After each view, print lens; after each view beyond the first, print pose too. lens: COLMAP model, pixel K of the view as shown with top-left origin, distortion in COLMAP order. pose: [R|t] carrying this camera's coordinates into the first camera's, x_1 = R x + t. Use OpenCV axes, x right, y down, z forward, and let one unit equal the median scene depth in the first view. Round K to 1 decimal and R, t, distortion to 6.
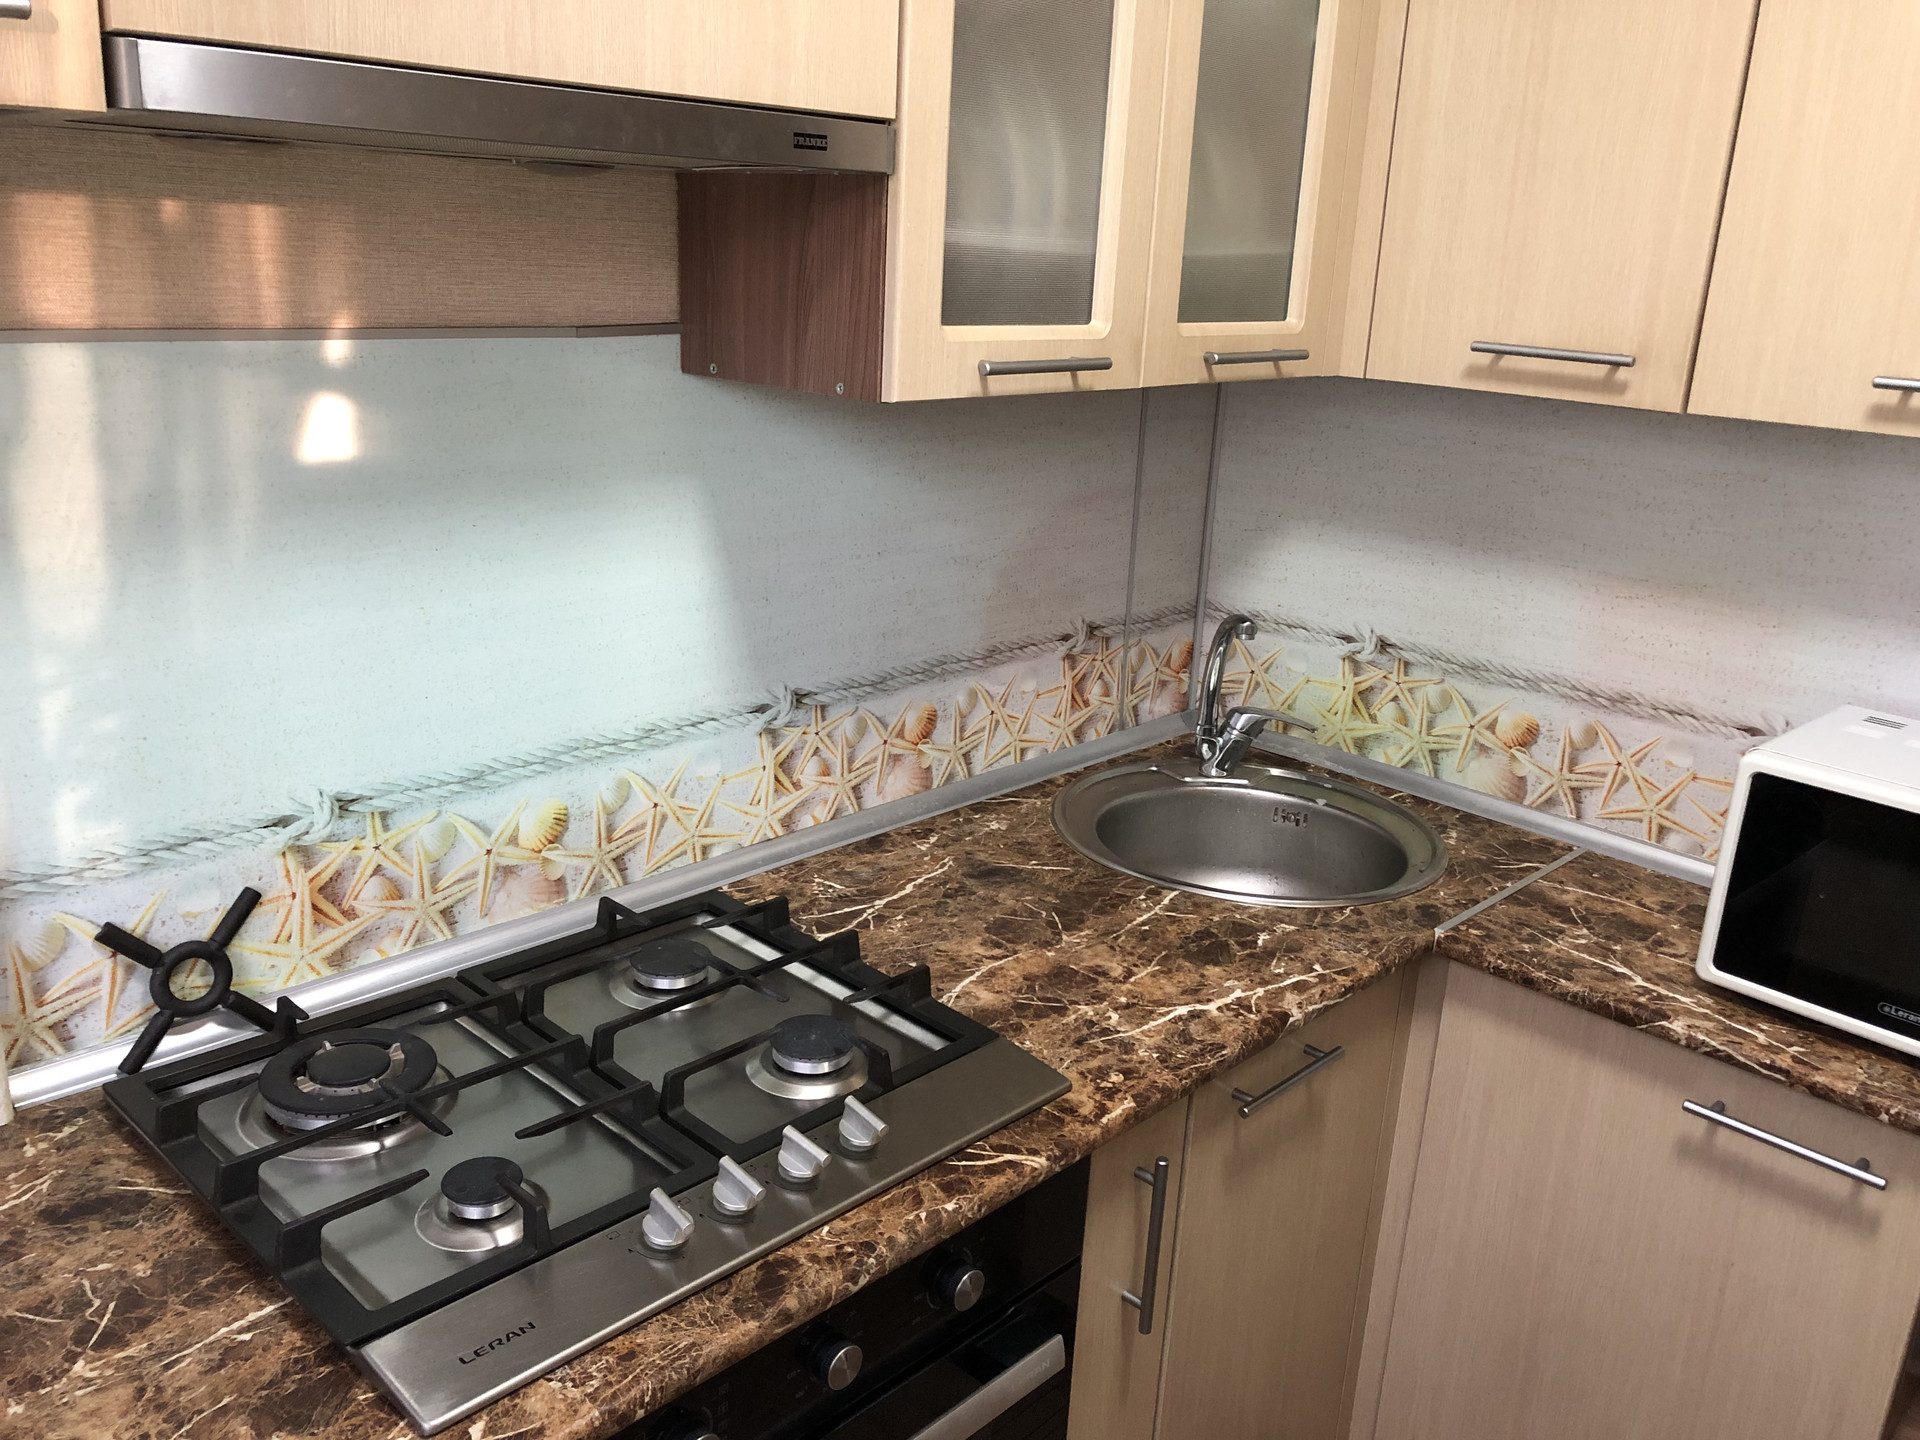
lens RADIAL K [[1571.7, 0, 966.3], [0, 1571.7, 717.7], [0, 0, 1]] dist [0.025716, -0.025060]
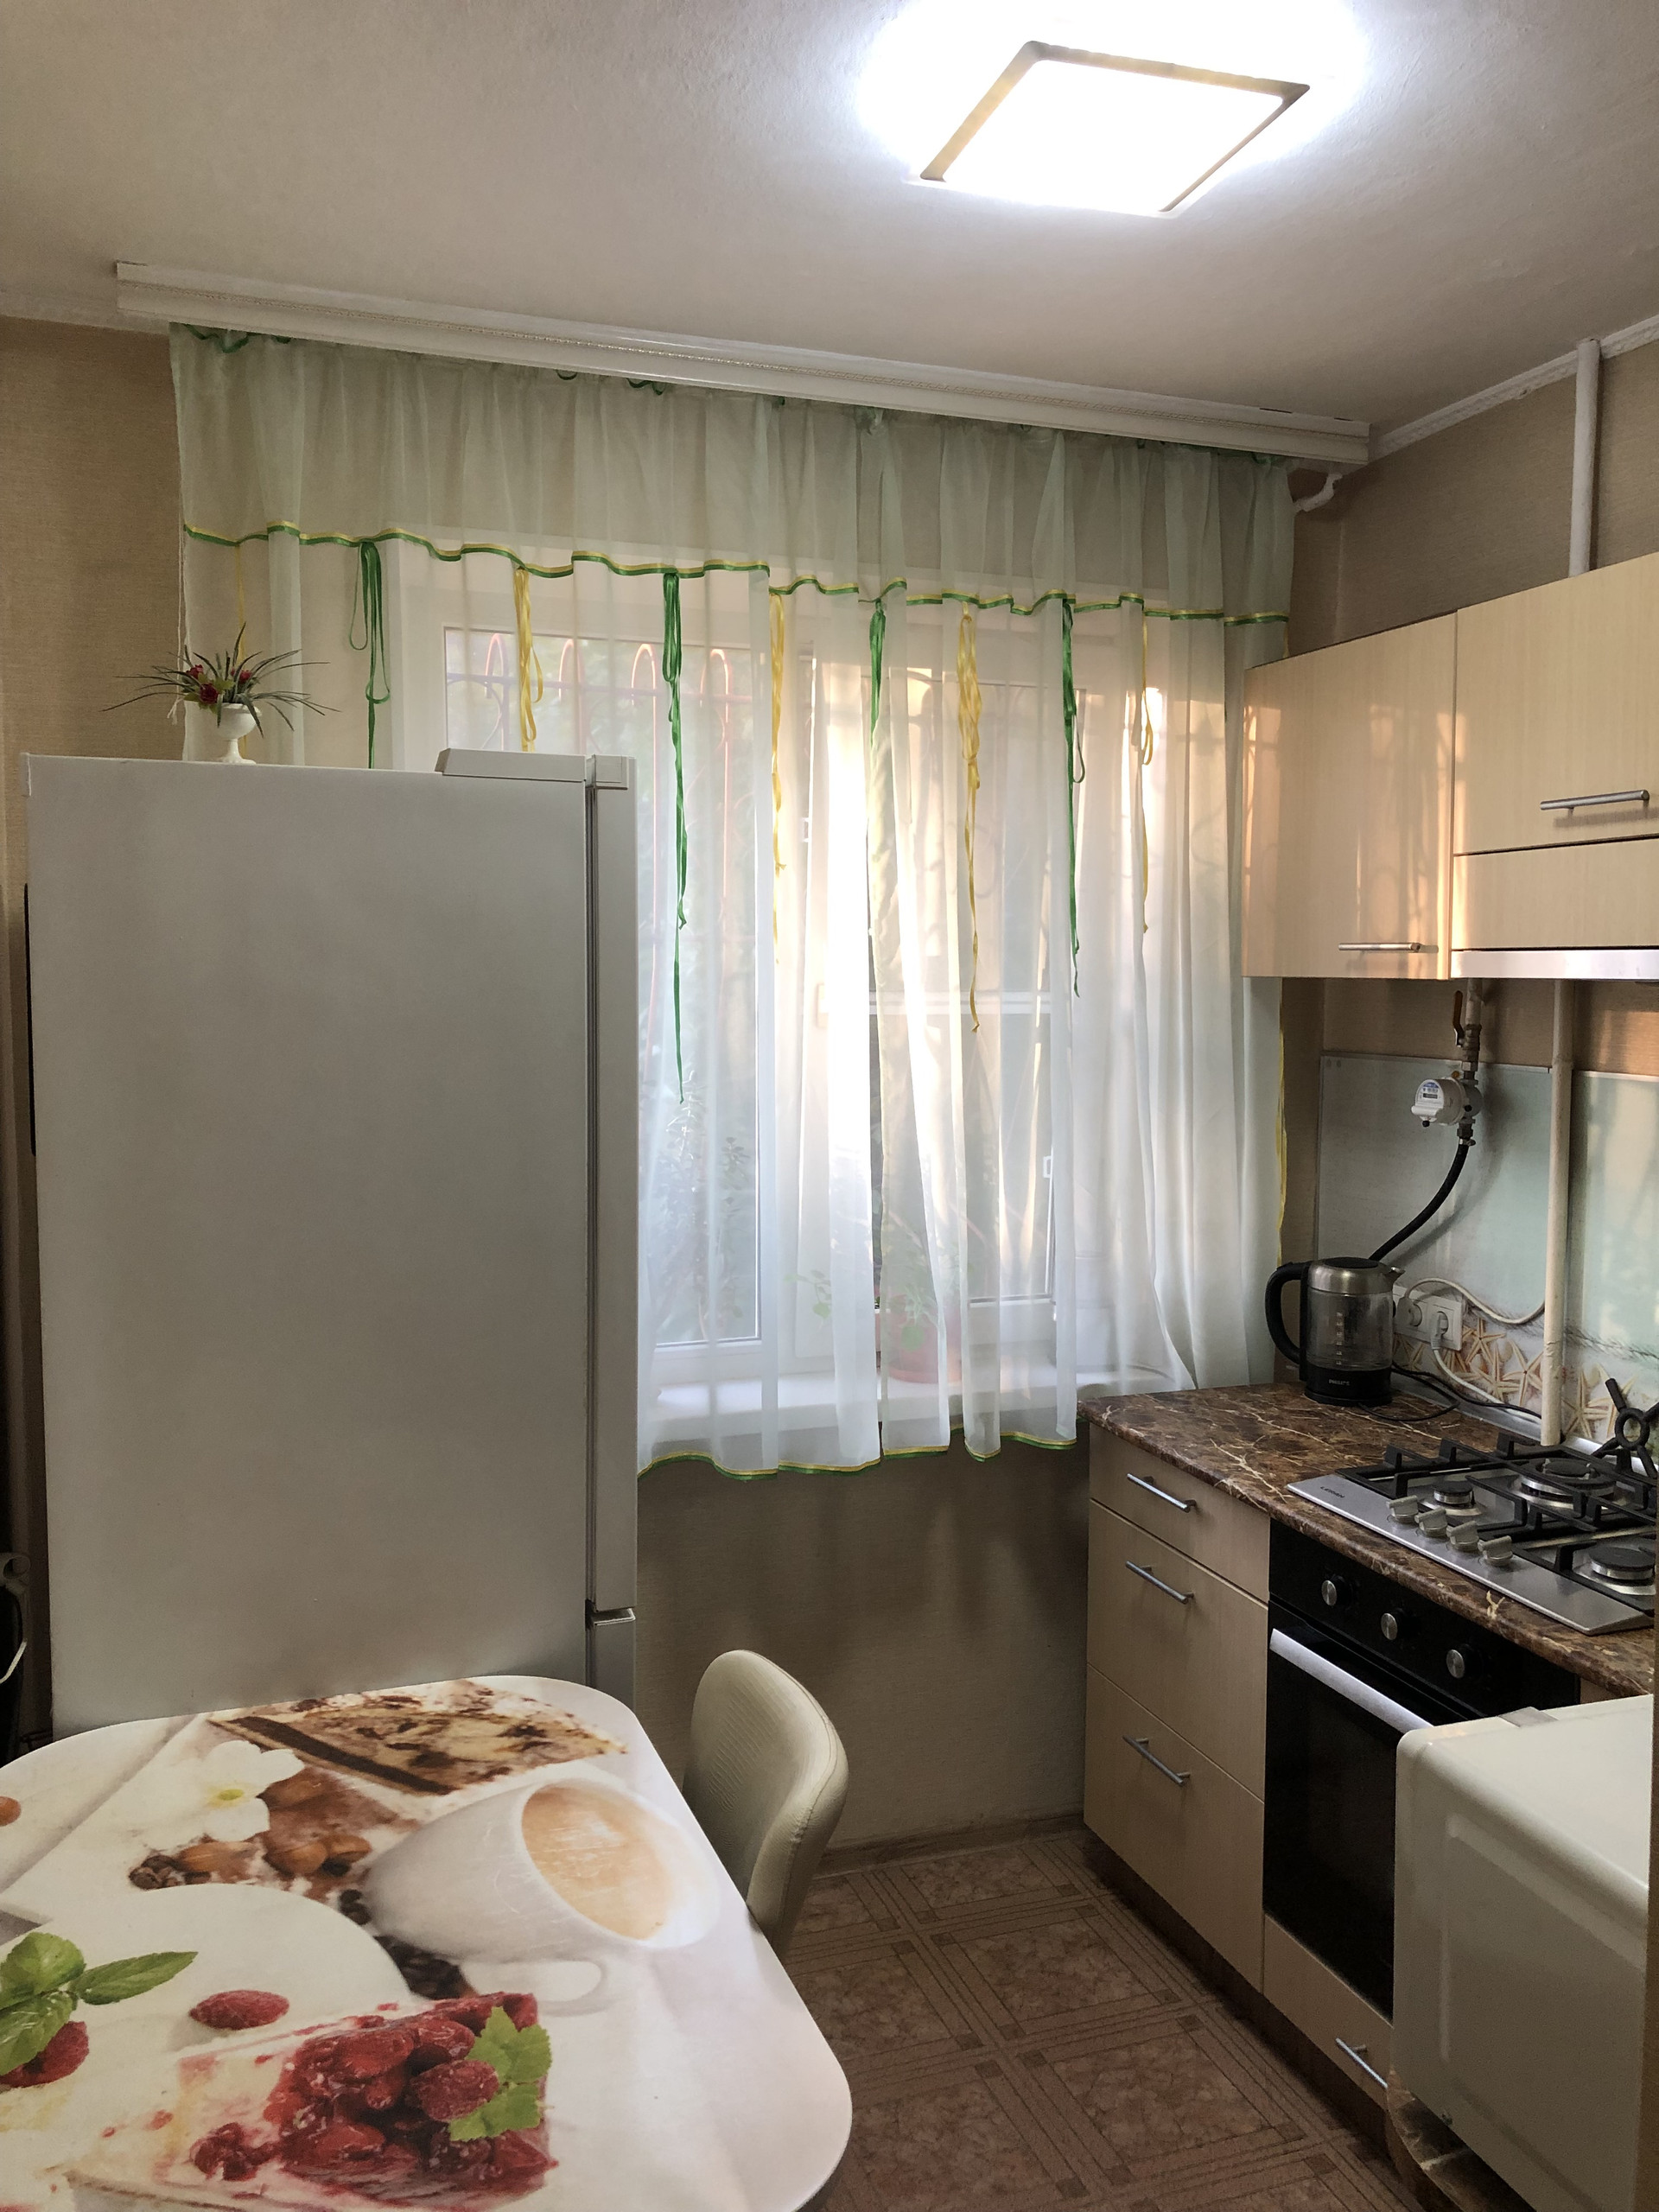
lens RADIAL K [[1810.8, 0, 827.7], [0, 1810.8, 1042.4], [0, 0, 1]] dist [0.025716, -0.025060]
pose [[-0.461430, -0.019573, -0.886961, 1.615713], [-0.287070, 0.949266, 0.128396, -0.231471], [0.839448, 0.313866, -0.443639, 0.931277]]
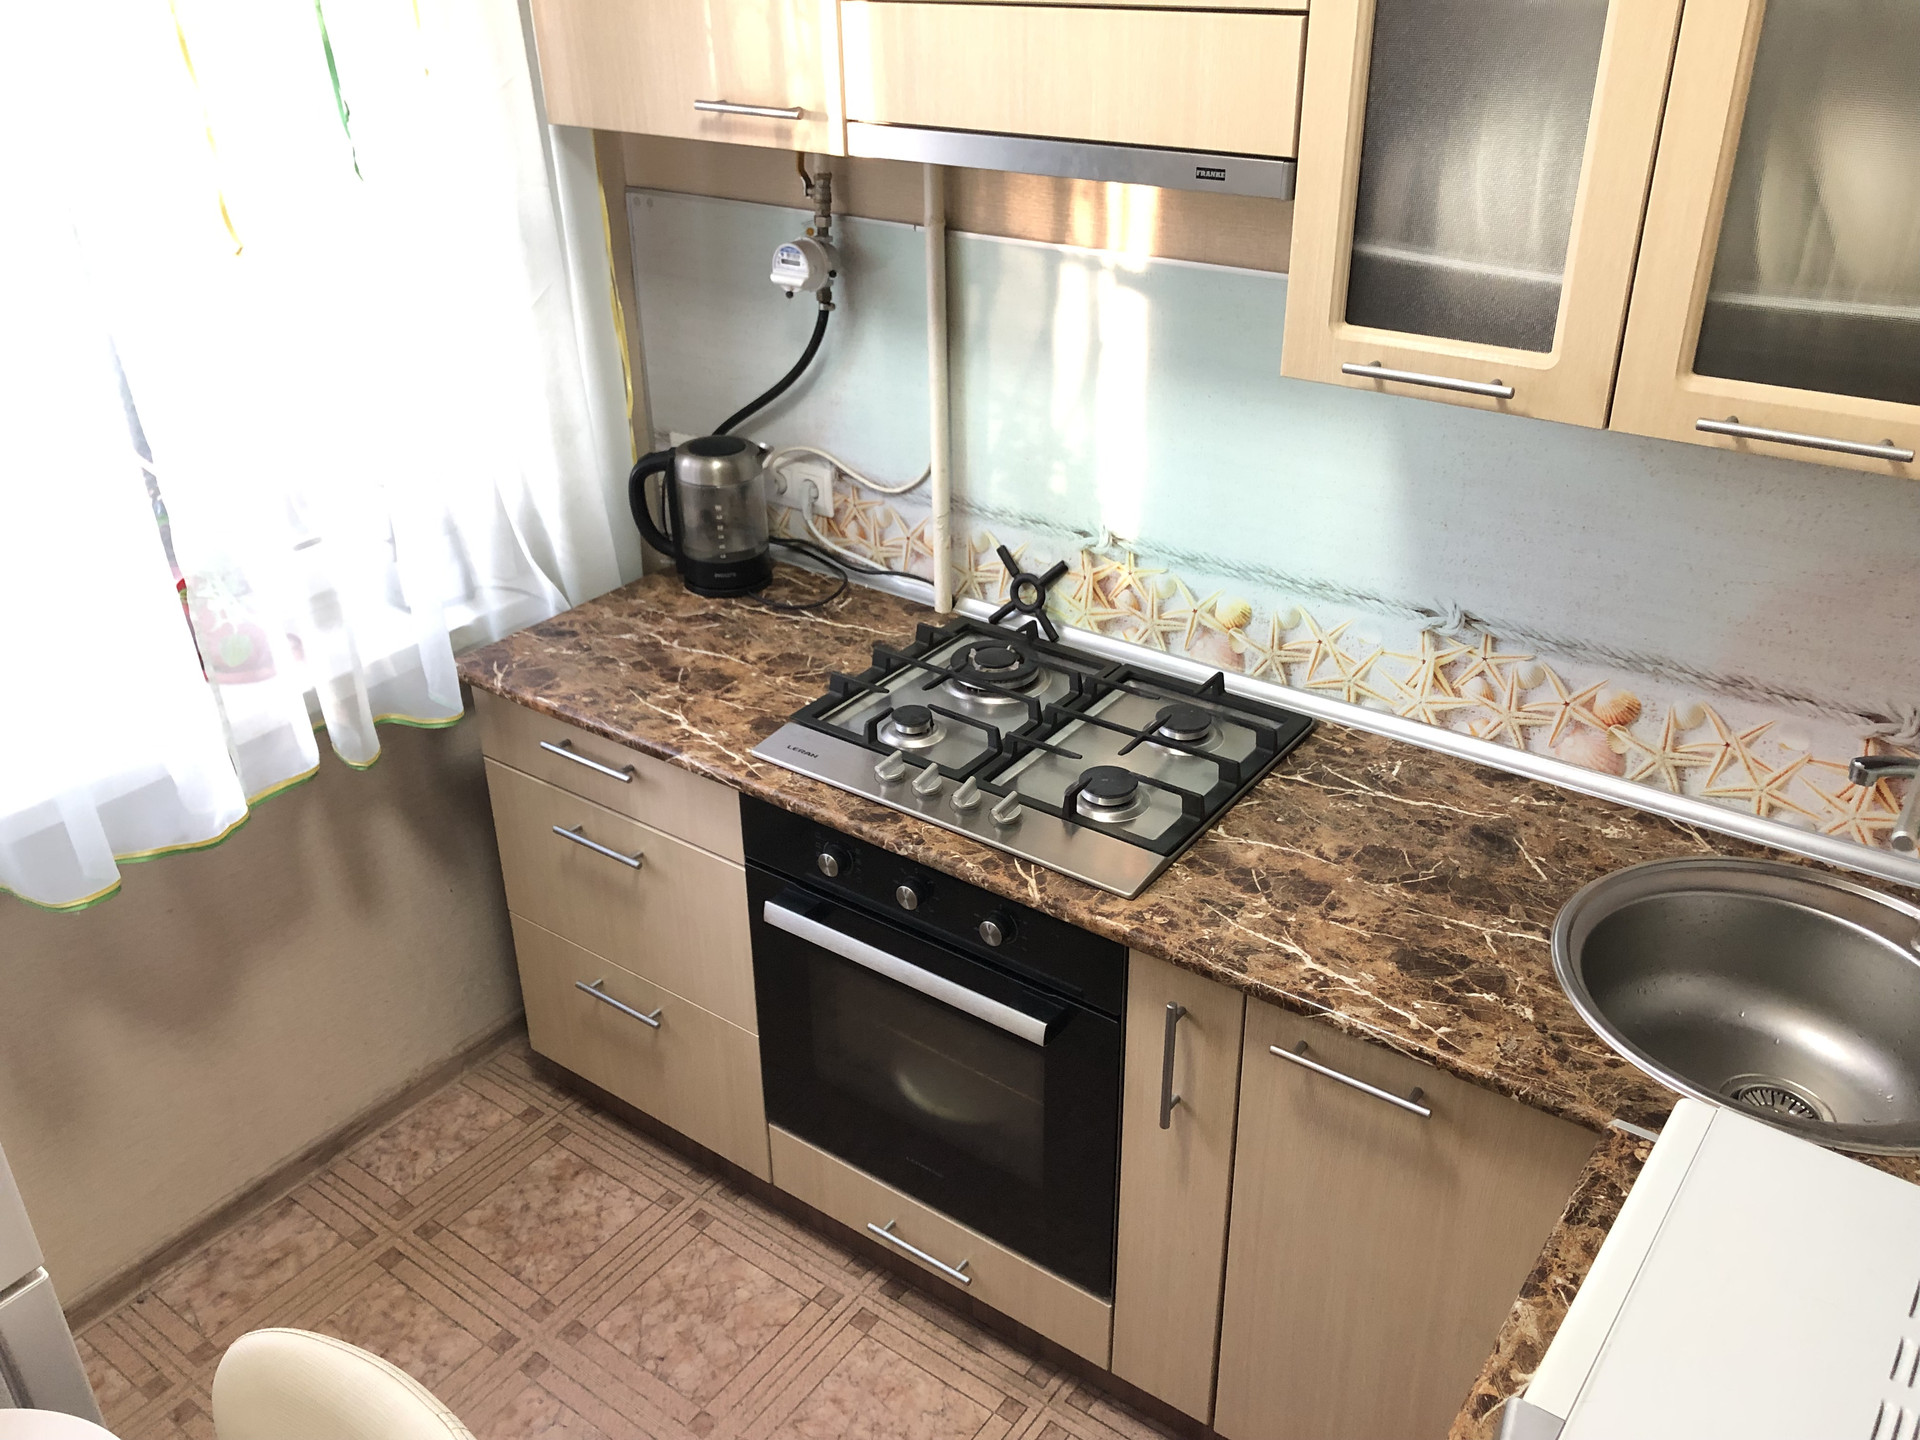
lens RADIAL K [[1571.7, 0, 991.4], [0, 1571.7, 677.6], [0, 0, 1]] dist [0.025716, -0.025060]
pose [[0.133493, 0.389936, -0.911115, 1.123548], [-0.277715, 0.897228, 0.343303, -0.337209], [0.951343, 0.207202, 0.228064, 0.515455]]
